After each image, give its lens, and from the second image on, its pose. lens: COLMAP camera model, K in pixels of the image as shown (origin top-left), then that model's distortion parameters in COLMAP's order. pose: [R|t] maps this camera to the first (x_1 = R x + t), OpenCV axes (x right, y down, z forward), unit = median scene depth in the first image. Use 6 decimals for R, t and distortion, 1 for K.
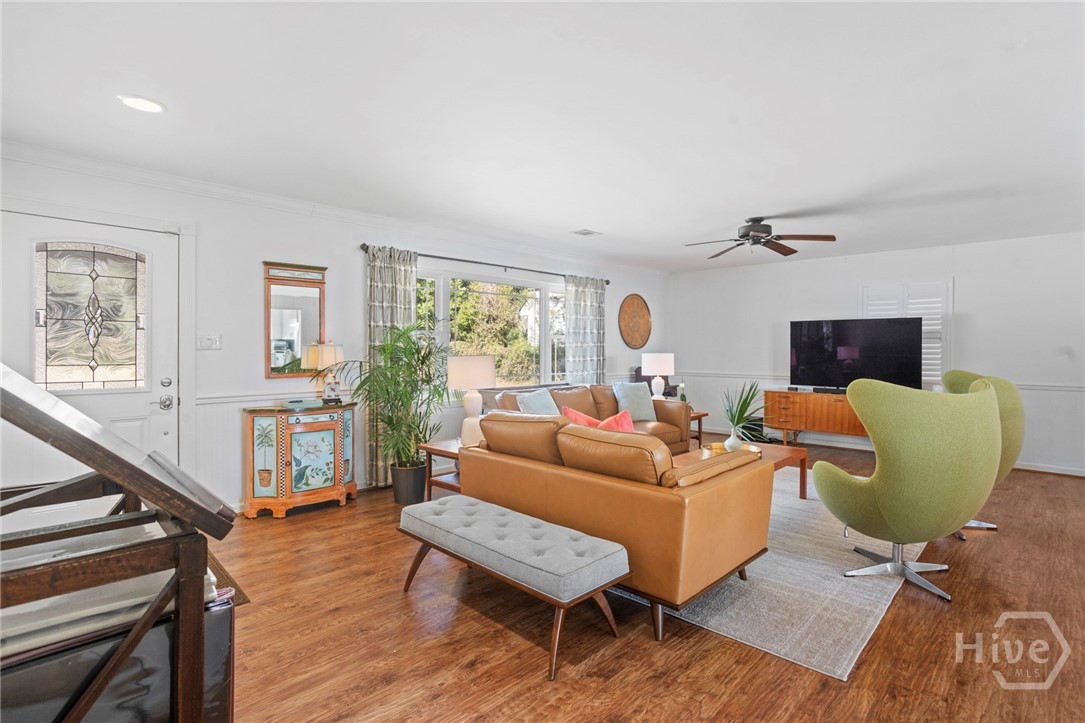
lens RADIAL K [[539.1, 0, 539.2], [0, 539.1, 356.2], [0, 0, 1]] dist [-0.010632, 0.002189]
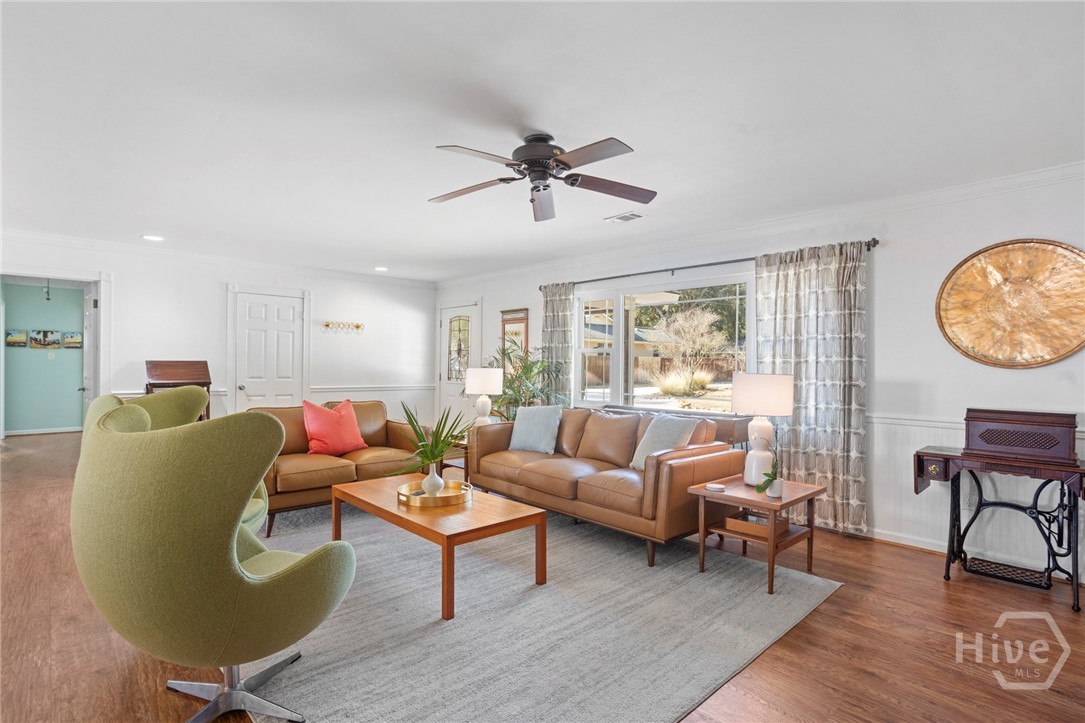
lens RADIAL K [[539.1, 0, 548.0], [0, 539.1, 361.8], [0, 0, 1]] dist [-0.010632, 0.002189]
pose [[-0.042930, -0.005135, -0.999065, 1.222815], [-0.023875, 0.999707, -0.004112, -0.014762], [0.998793, 0.023676, -0.043040, 1.267431]]
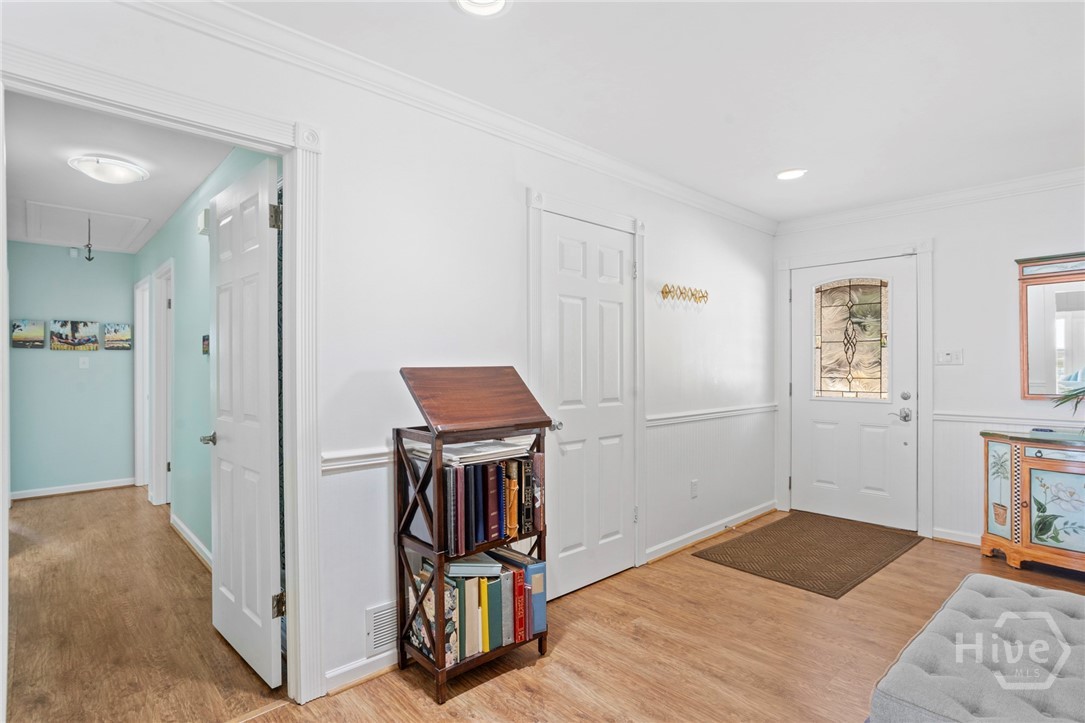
lens RADIAL K [[539.1, 0, 533.2], [0, 539.1, 362.1], [0, 0, 1]] dist [-0.010632, 0.002189]
pose [[-0.046357, -0.009247, -0.998882, 0.377008], [-0.011028, 0.999901, -0.008745, -0.000559], [0.998864, 0.010610, -0.046454, 0.291820]]
